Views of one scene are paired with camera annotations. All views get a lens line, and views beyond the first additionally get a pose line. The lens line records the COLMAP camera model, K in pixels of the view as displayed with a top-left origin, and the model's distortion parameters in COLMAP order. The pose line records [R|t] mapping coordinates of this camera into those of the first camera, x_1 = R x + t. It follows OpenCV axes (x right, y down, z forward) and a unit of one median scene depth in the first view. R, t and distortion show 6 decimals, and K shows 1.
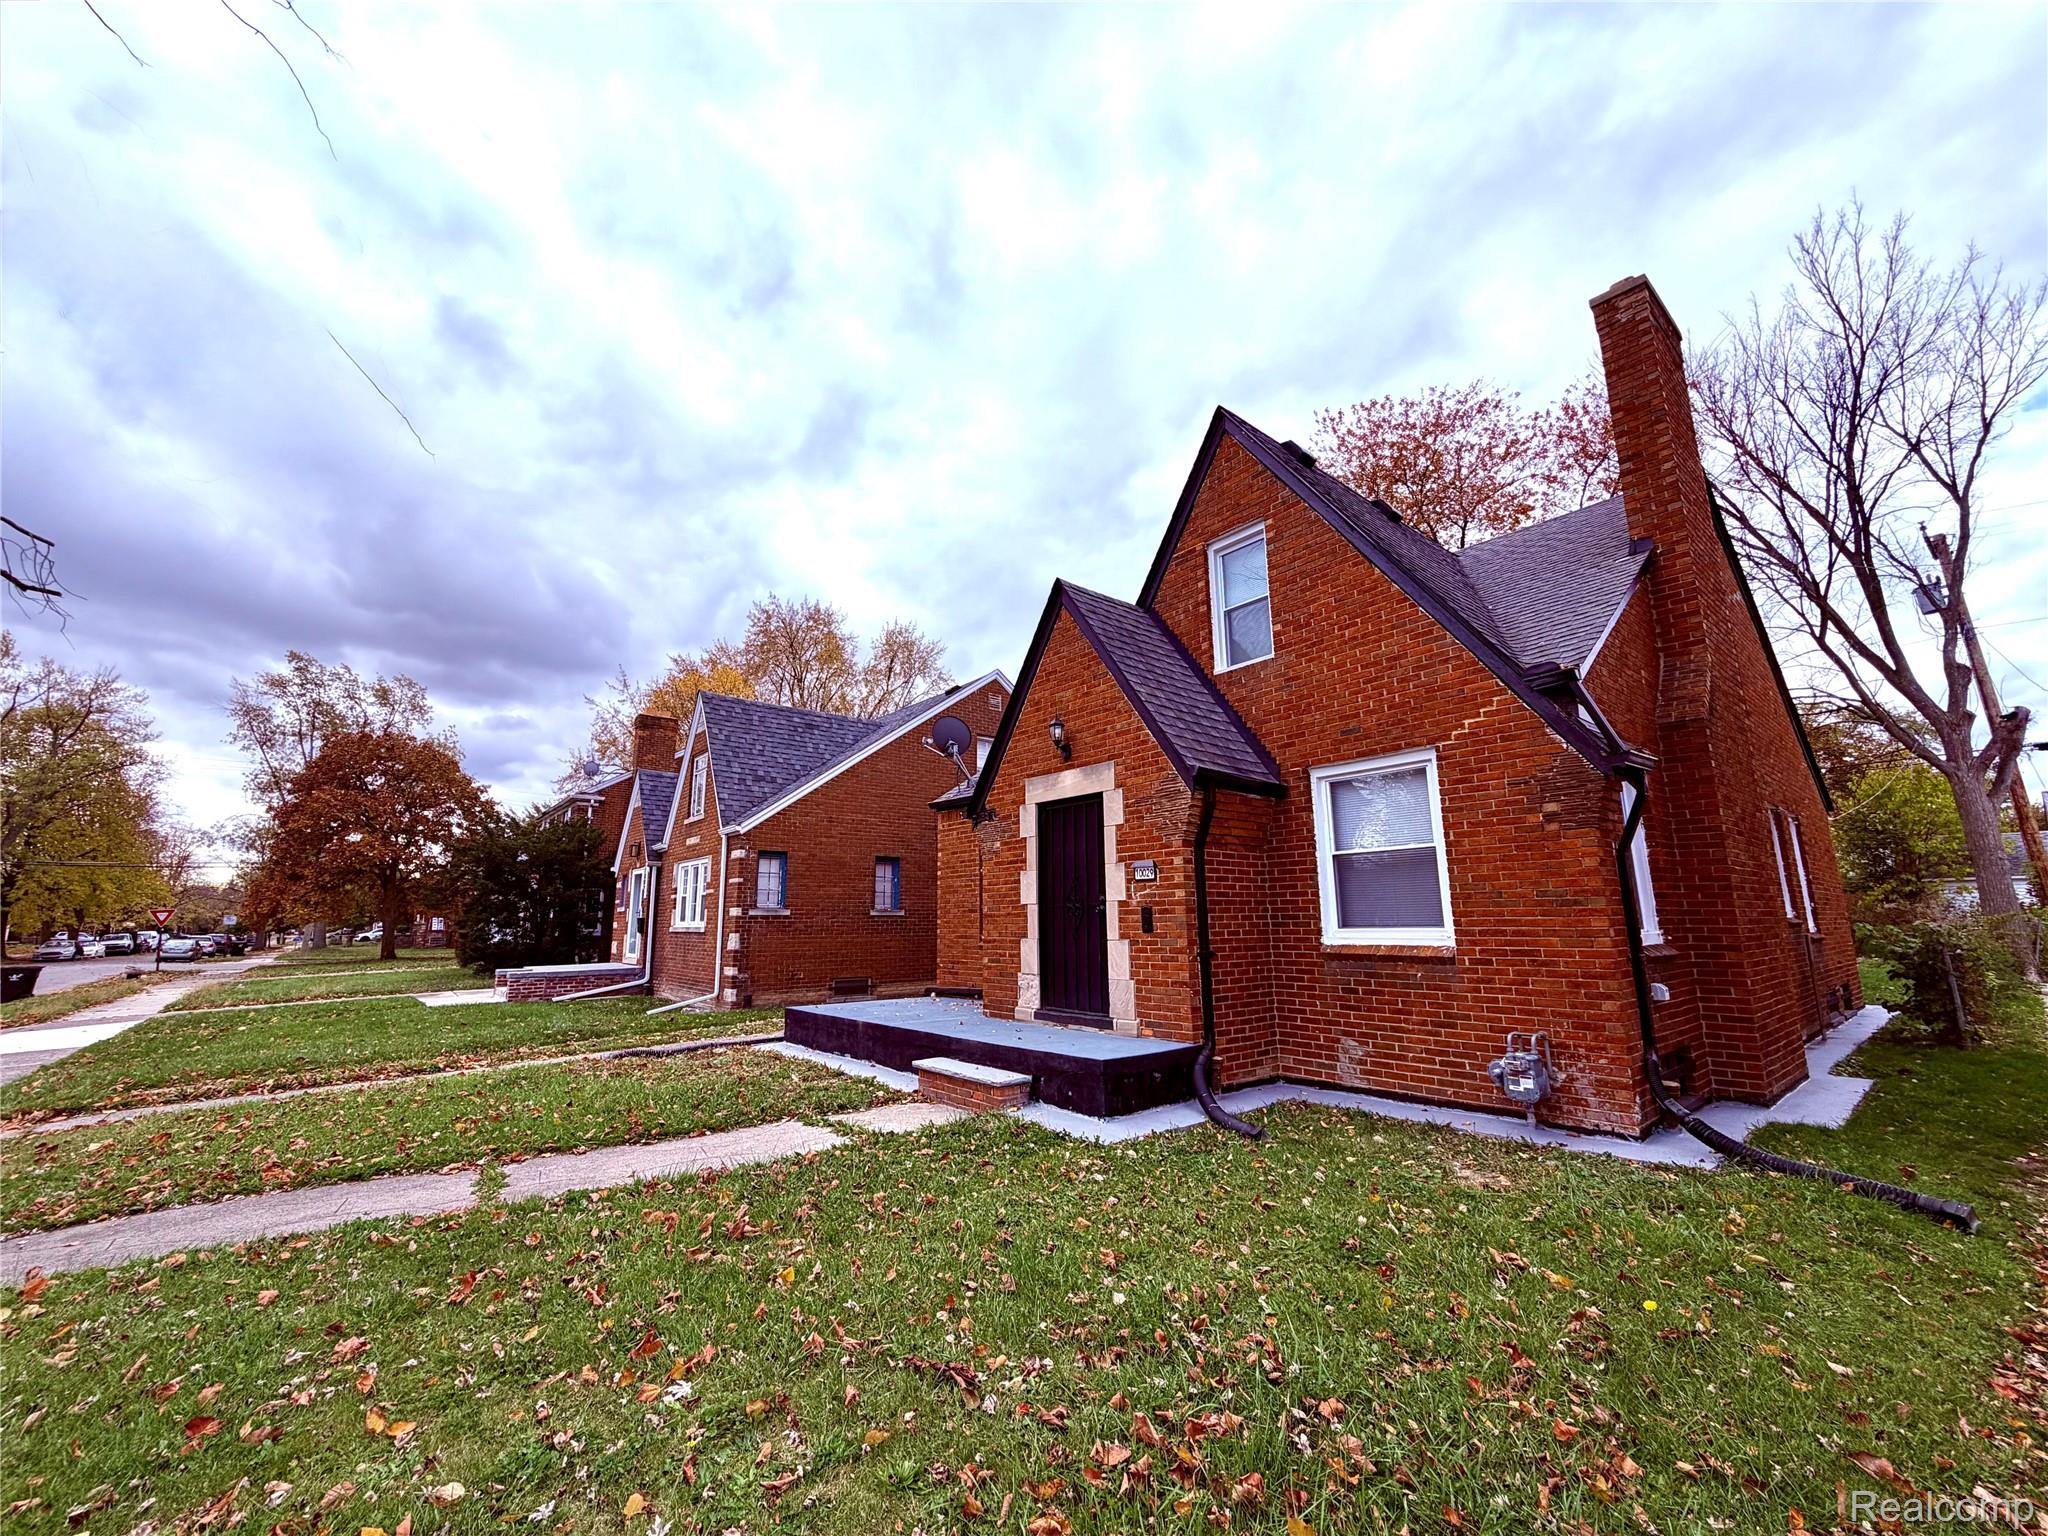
lens RADIAL K [[814.3, 0, 1015.0], [0, 814.3, 768.4], [0, 0, 1]] dist [-0.001773, 0.000168]
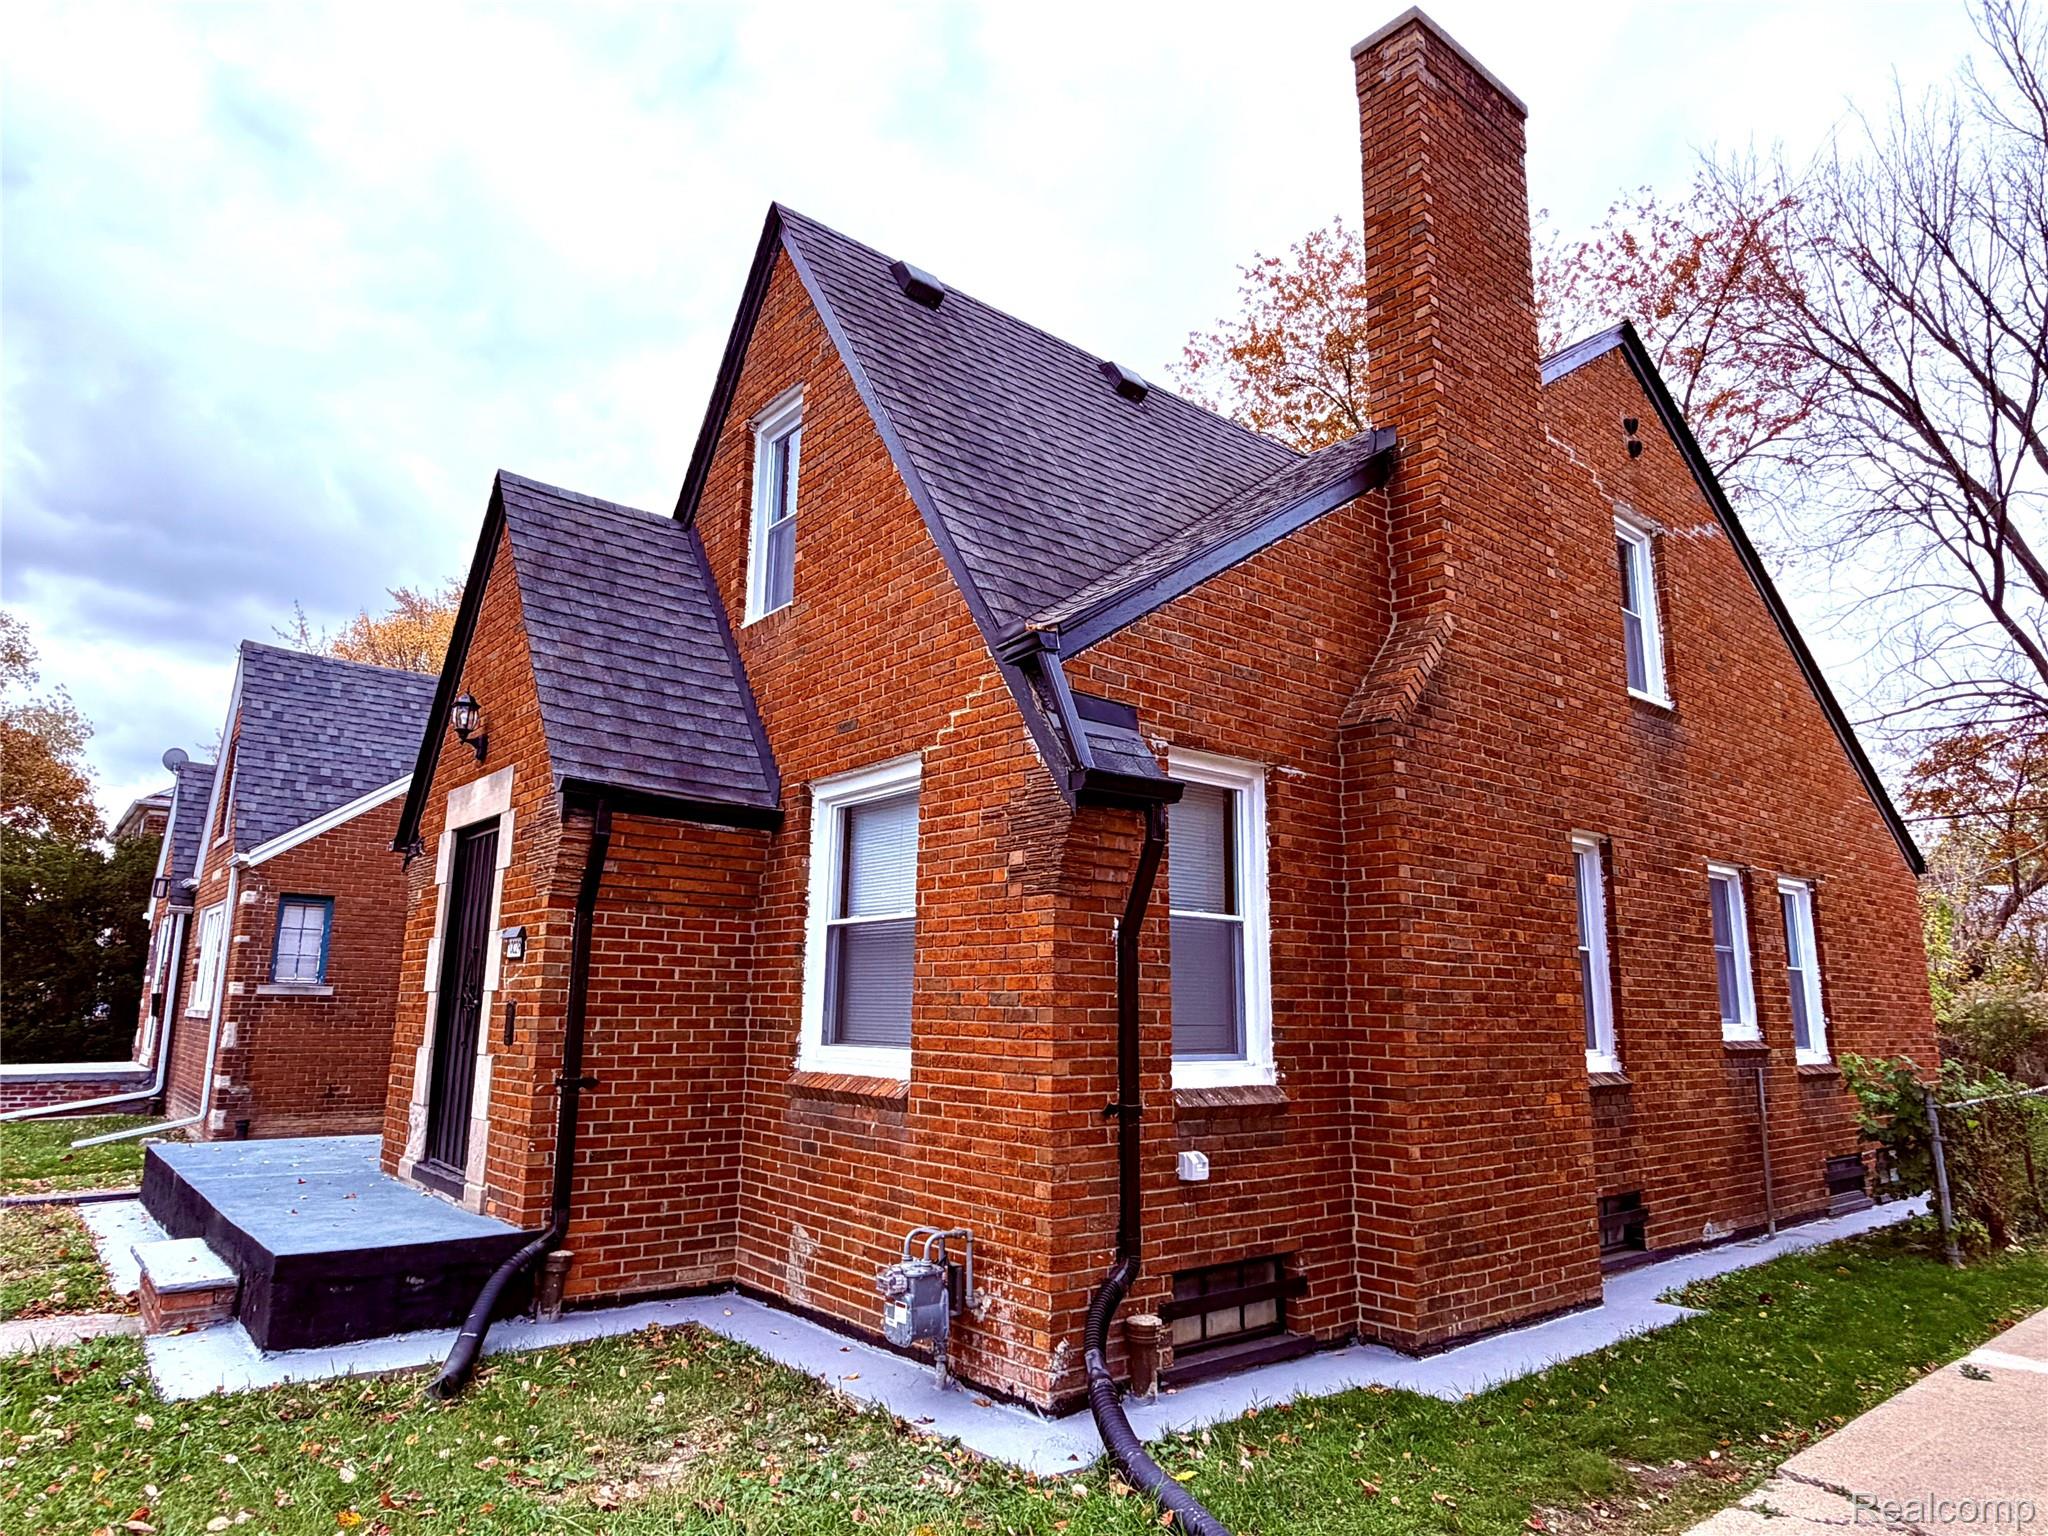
lens RADIAL K [[1234.9, 0, 1019.2], [0, 1234.9, 767.5], [0, 0, 1]] dist [-0.000706, 0.000708]
pose [[0.999701, 0.024437, 0.000981, 0.480265], [-0.024430, 0.999681, -0.006416, -0.010110], [-0.001138, 0.006390, 0.999979, 0.055580]]
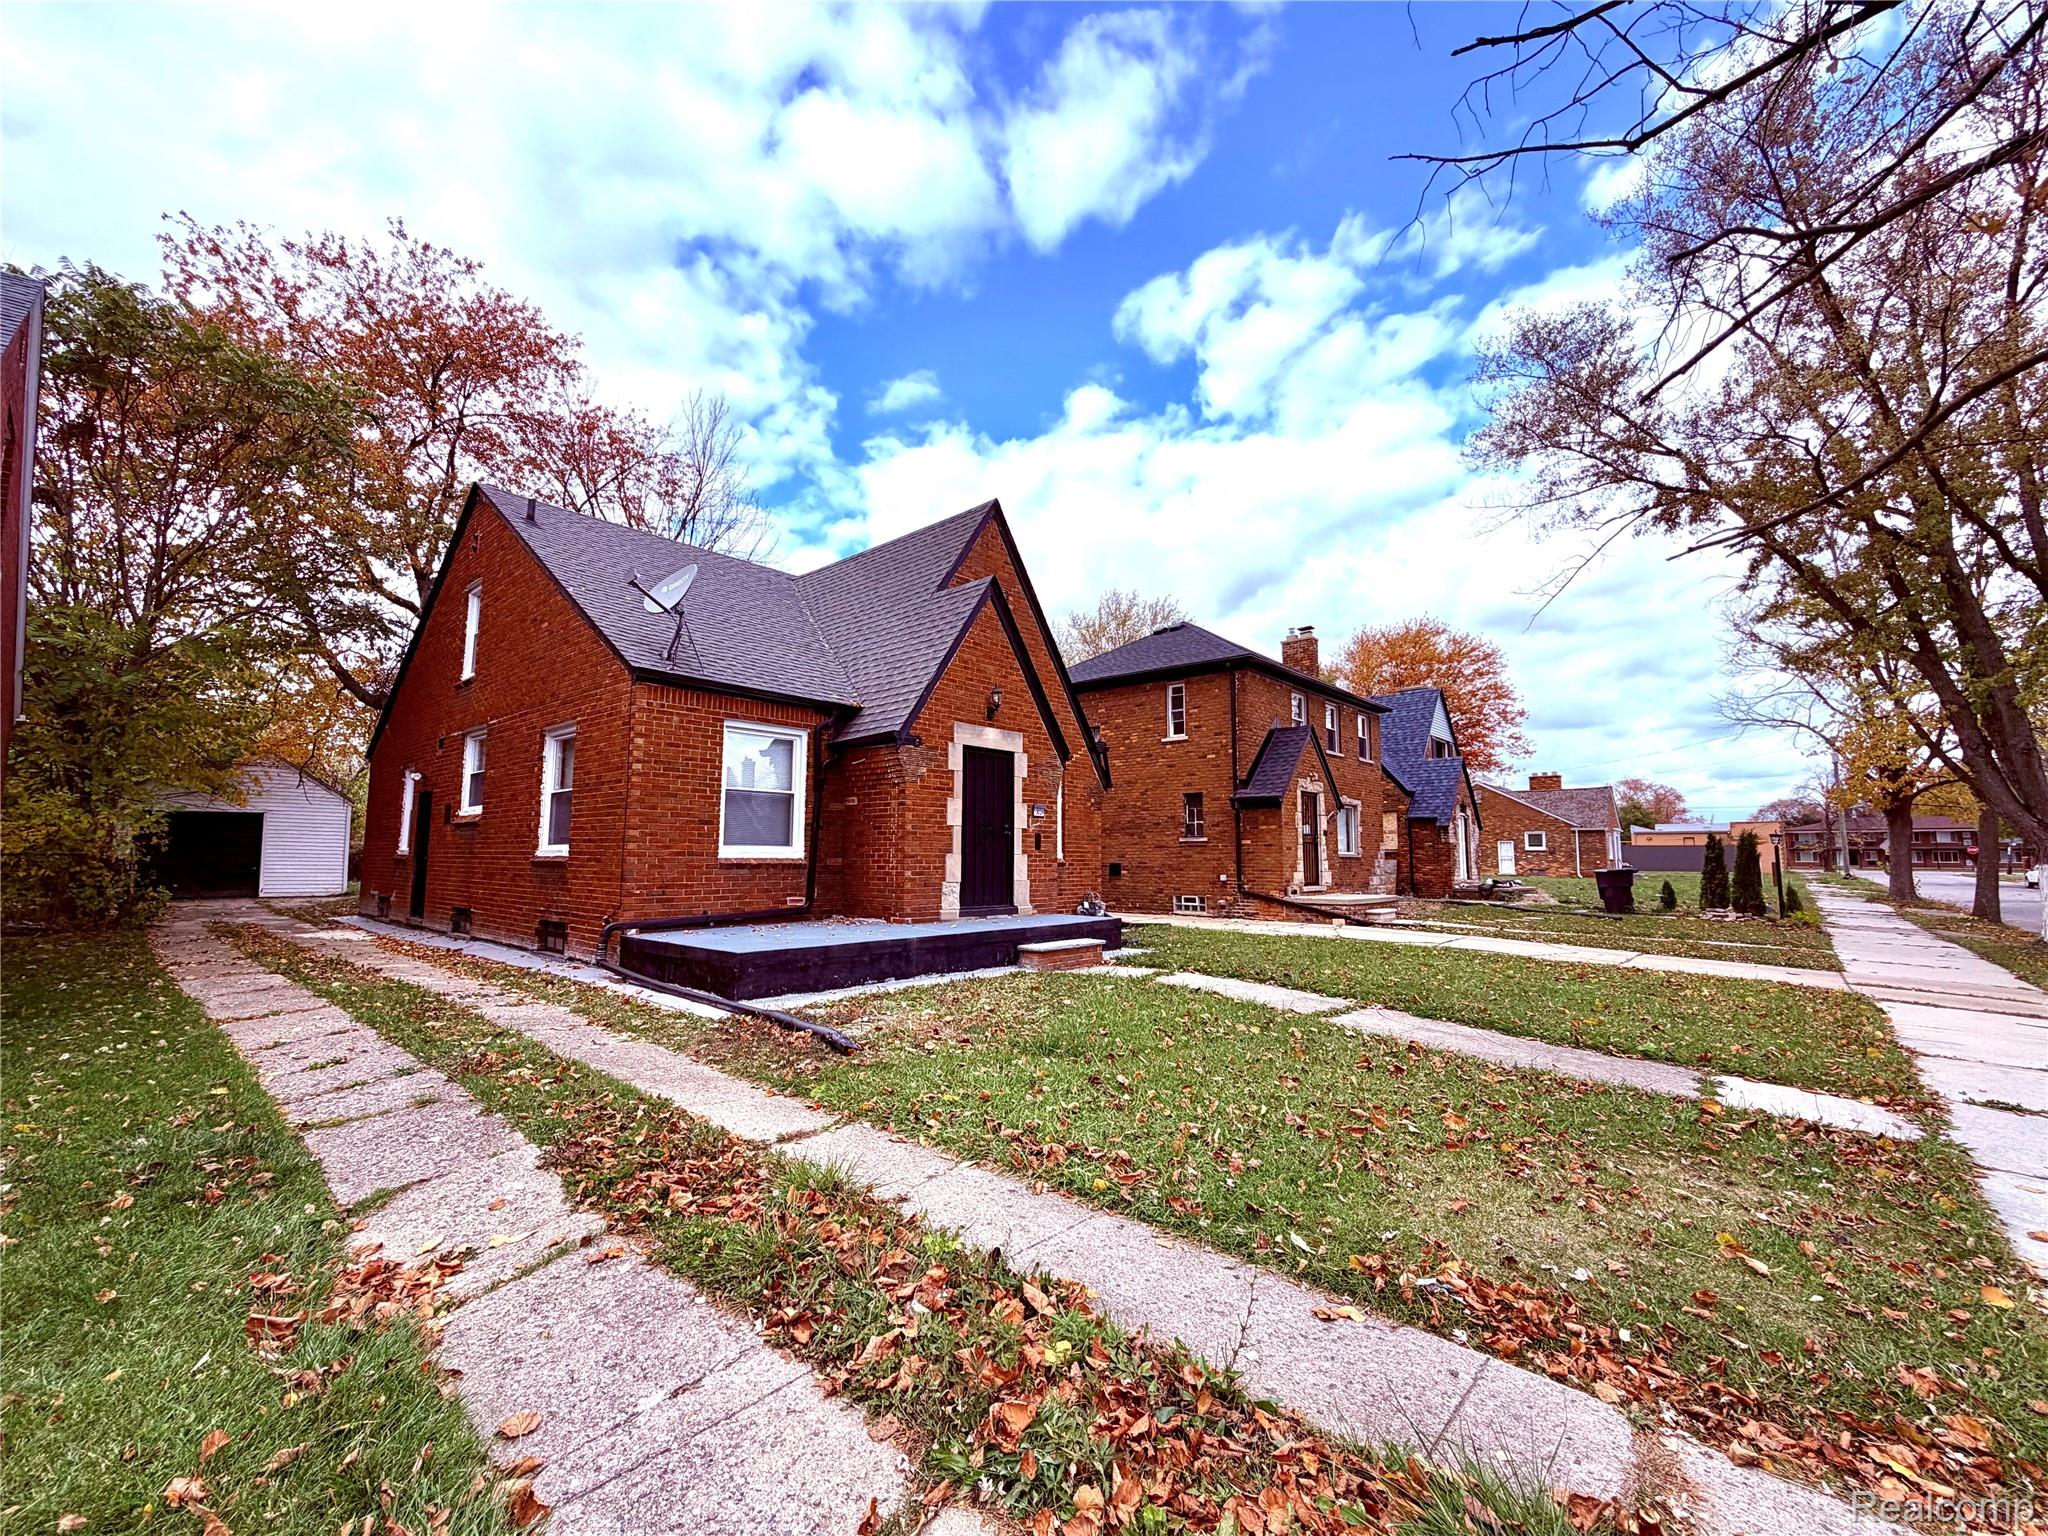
lens RADIAL K [[814.3, 0, 1027.0], [0, 814.3, 782.3], [0, 0, 1]] dist [-0.001773, 0.000168]
pose [[-0.159840, 0.100604, 0.982003, -1.236056], [-0.182414, 0.974651, -0.129542, 0.249846], [-0.970143, -0.199837, -0.137436, 1.115498]]
